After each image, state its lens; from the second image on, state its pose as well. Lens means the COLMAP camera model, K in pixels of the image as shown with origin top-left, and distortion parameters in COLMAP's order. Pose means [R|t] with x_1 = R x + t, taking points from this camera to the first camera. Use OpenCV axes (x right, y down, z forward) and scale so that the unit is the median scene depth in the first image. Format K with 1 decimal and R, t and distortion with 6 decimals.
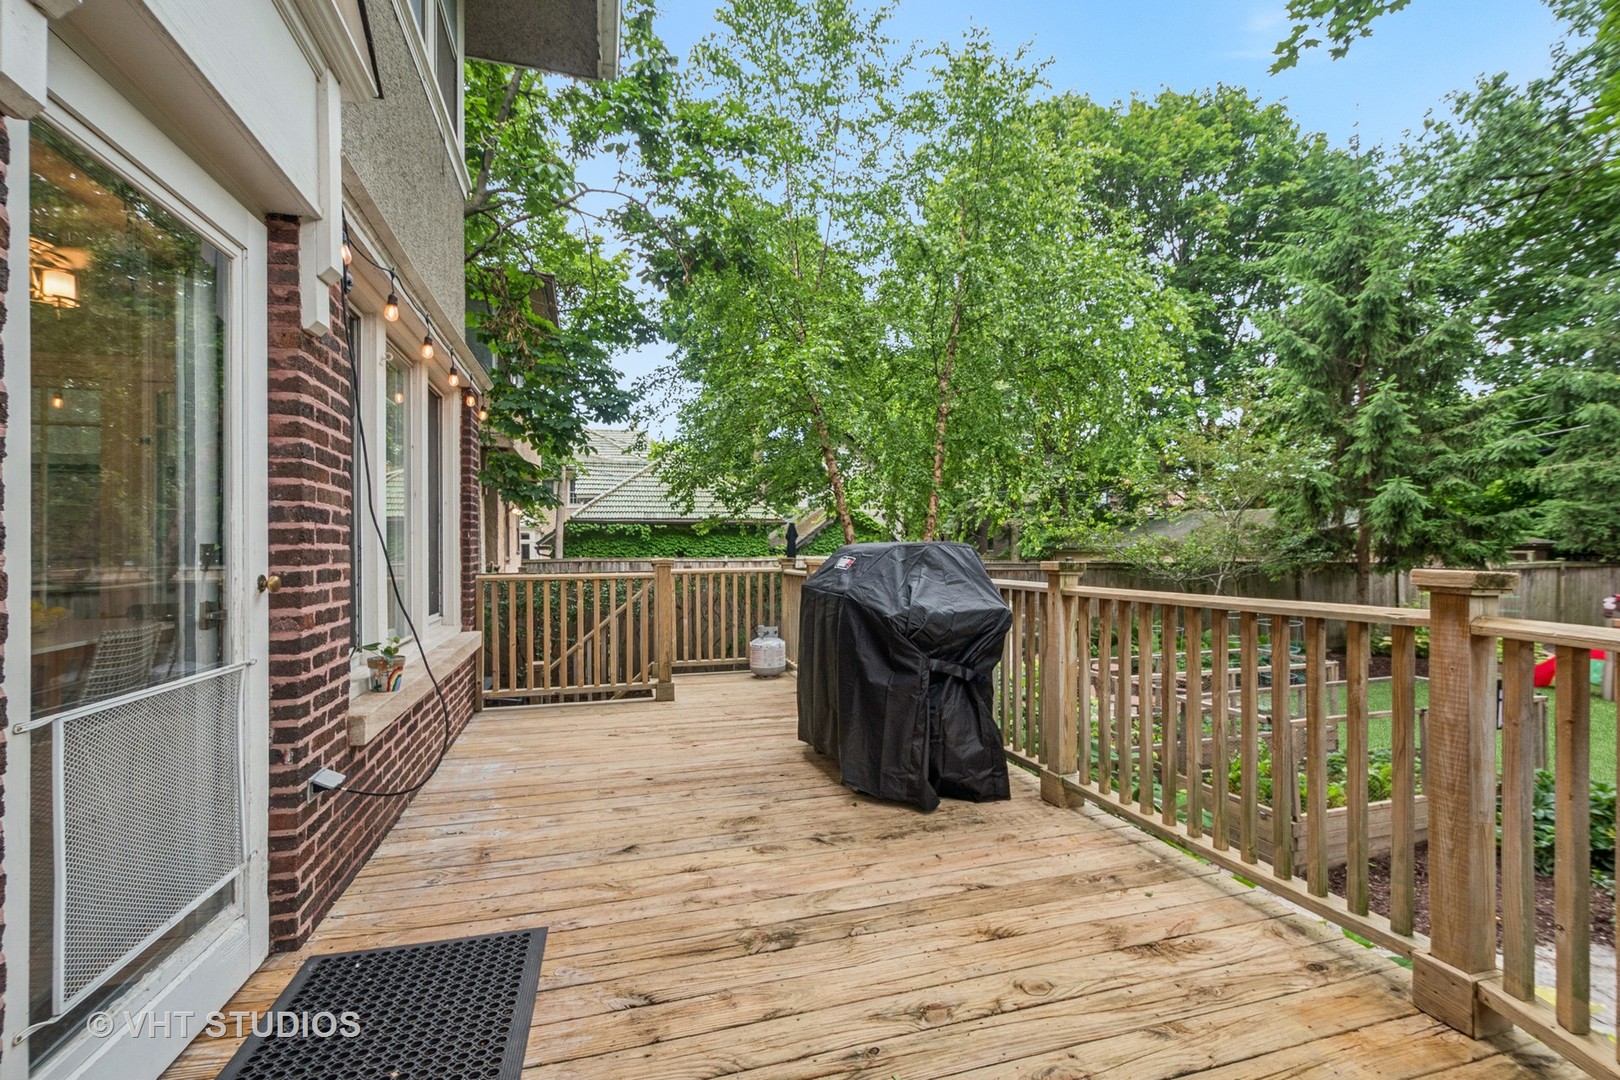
lens RADIAL K [[723.6, 0, 808.6], [0, 723.6, 542.4], [0, 0, 1]] dist [0.001705, -0.000110]
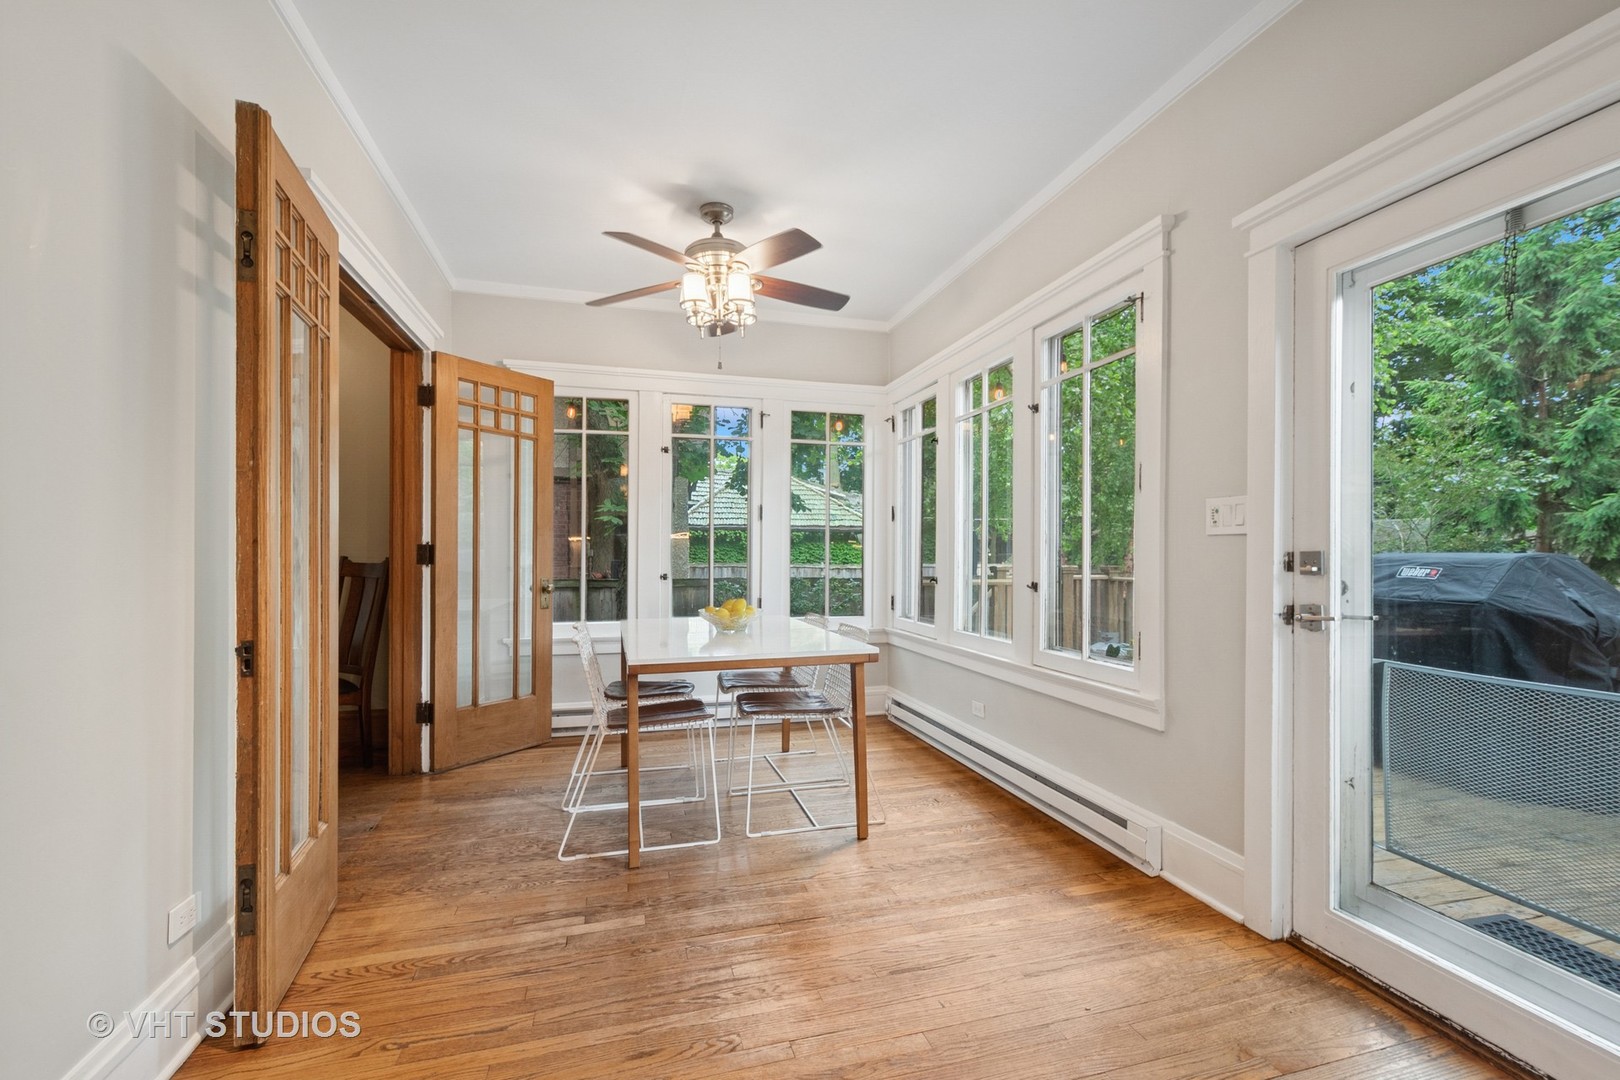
lens RADIAL K [[723.6, 0, 817.4], [0, 723.6, 548.5], [0, 0, 1]] dist [0.001705, -0.000110]
pose [[0.999948, 0.010179, 0.000182, -0.265706], [-0.010178, 0.999943, -0.003356, 0.004097], [-0.000217, 0.003354, 0.999994, -0.006319]]
